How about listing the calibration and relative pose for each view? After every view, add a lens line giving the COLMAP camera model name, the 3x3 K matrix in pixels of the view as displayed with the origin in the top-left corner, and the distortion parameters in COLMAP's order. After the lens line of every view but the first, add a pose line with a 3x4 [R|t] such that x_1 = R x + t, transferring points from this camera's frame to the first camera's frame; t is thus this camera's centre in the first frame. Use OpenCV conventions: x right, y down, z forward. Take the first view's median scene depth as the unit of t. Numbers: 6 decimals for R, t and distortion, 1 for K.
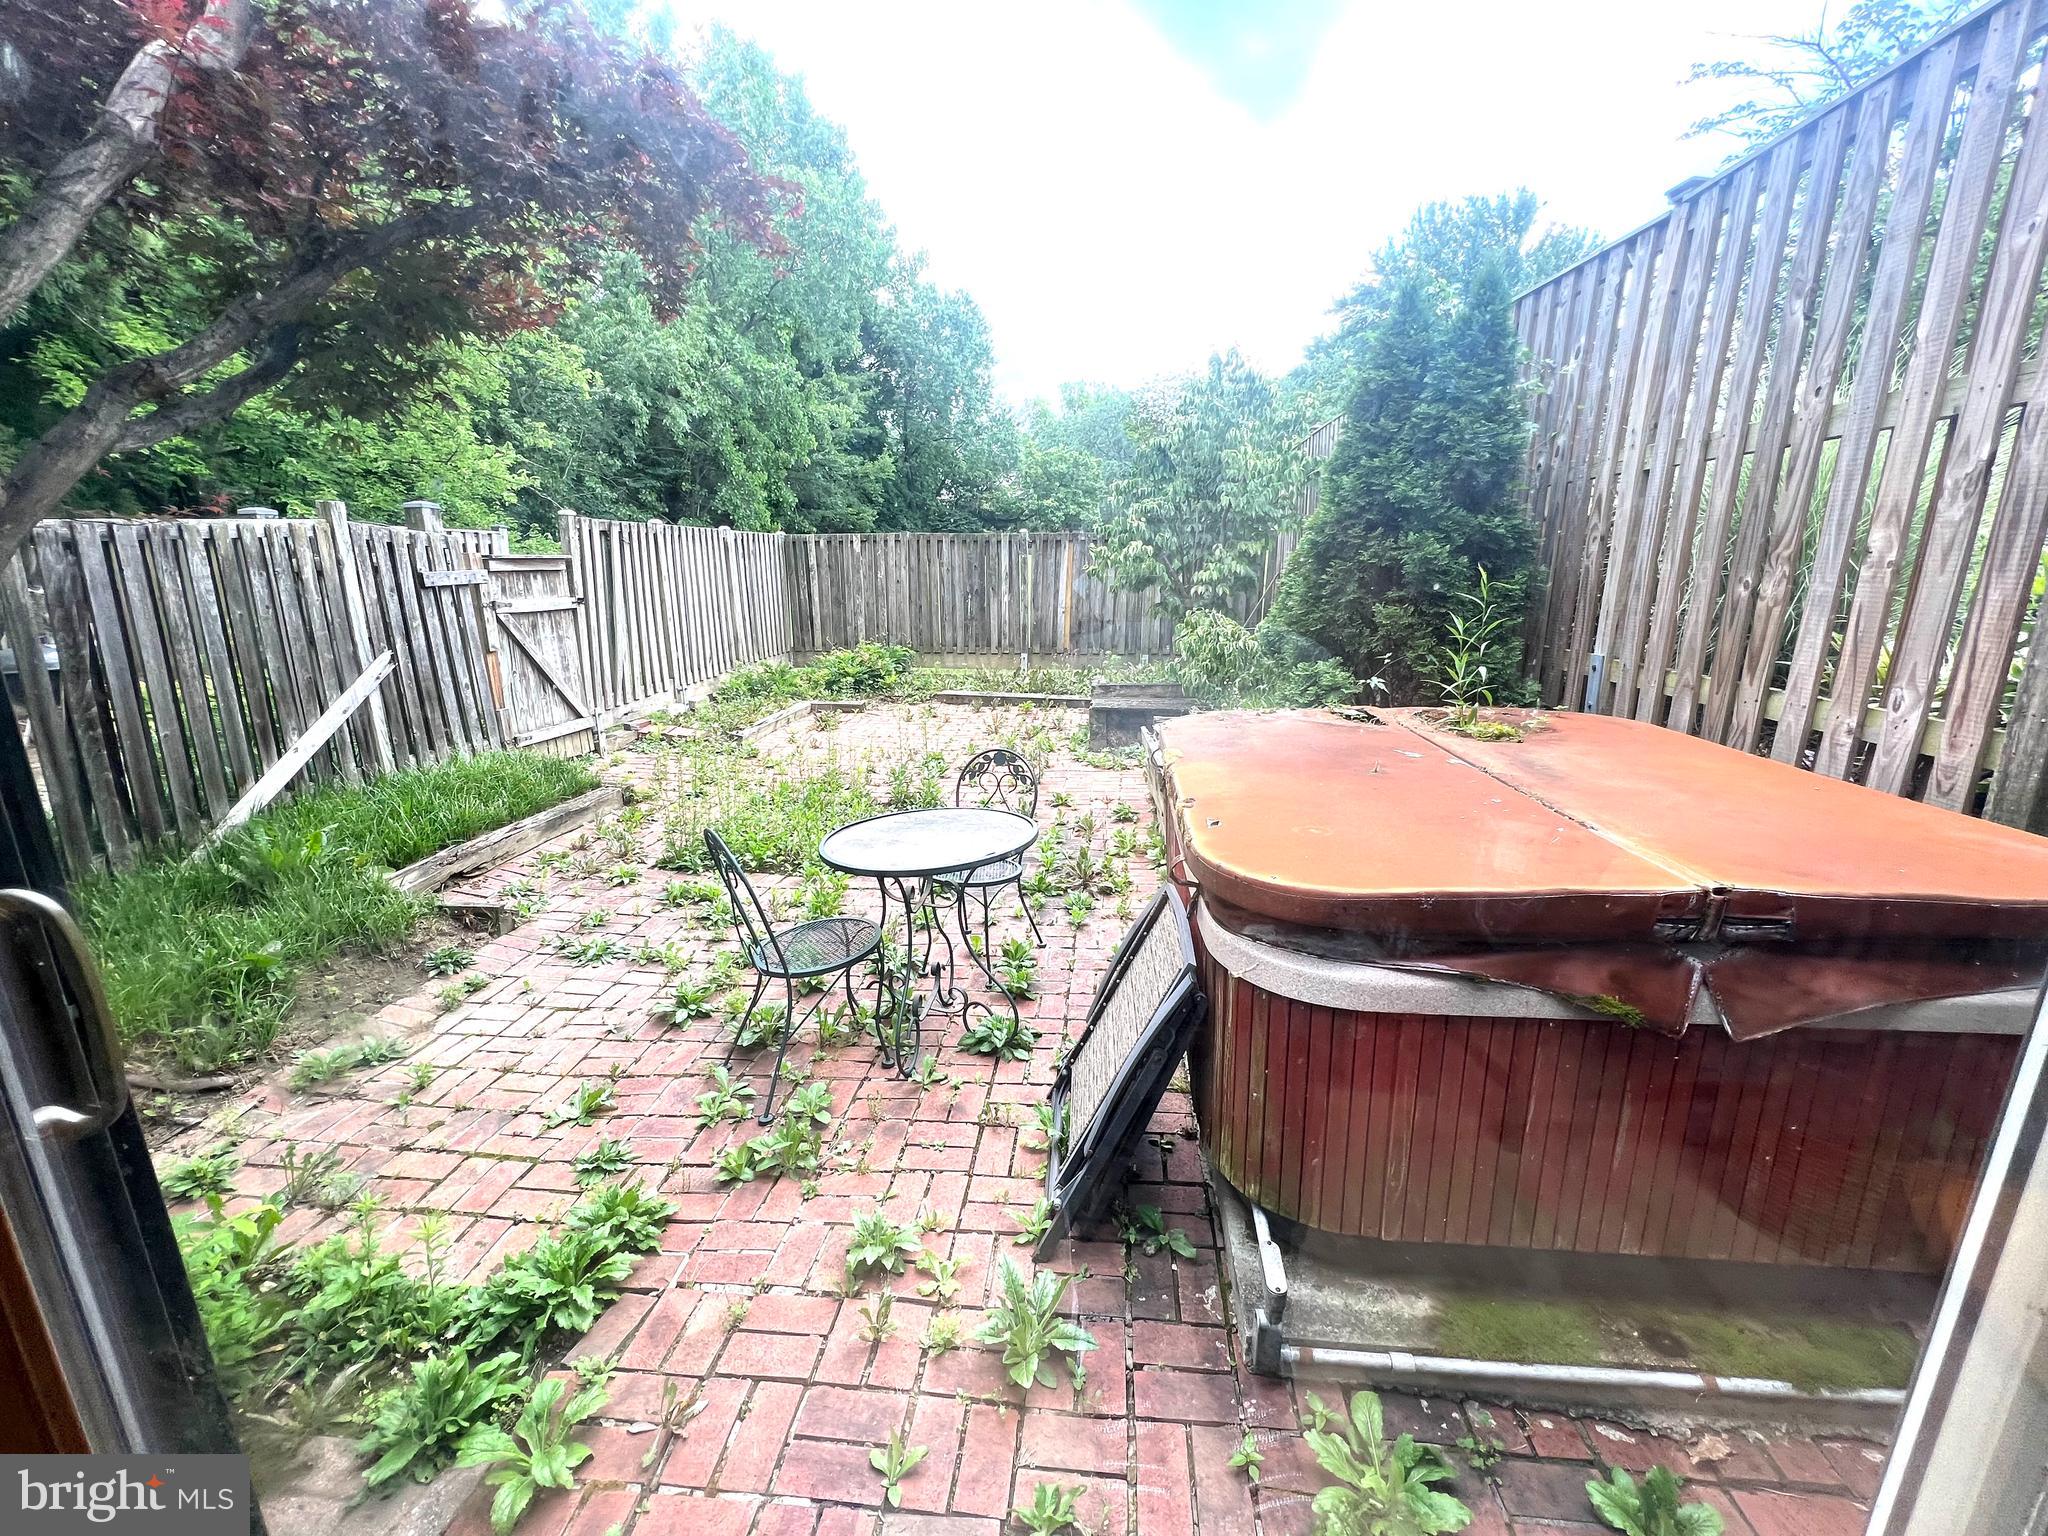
lens RADIAL K [[823.6, 0, 1028.9], [0, 823.6, 765.2], [0, 0, 1]] dist [0.000773, -0.000011]
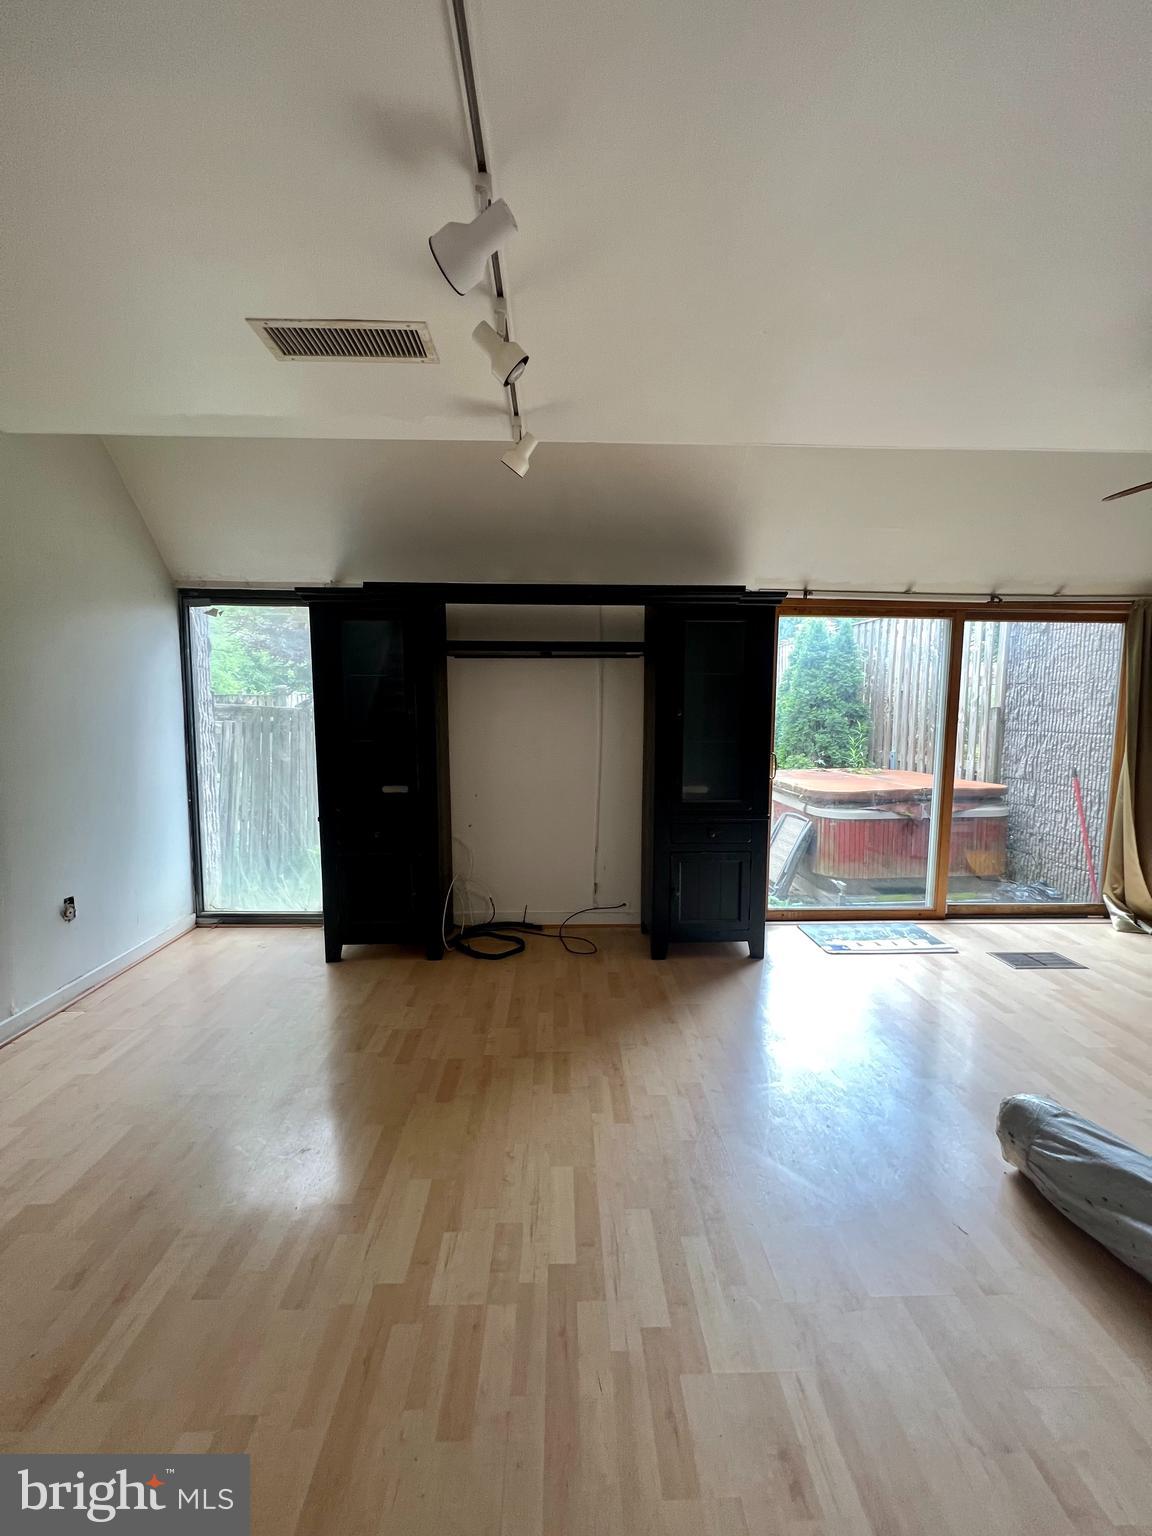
lens RADIAL K [[612.8, 0, 578.4], [0, 612.8, 766.5], [0, 0, 1]] dist [-0.005695, 0.001513]
pose [[0.990433, -0.004108, 0.137931, -0.736608], [0.024716, 0.988674, -0.148033, 0.221087], [-0.135760, 0.150026, 0.979317, -0.995394]]
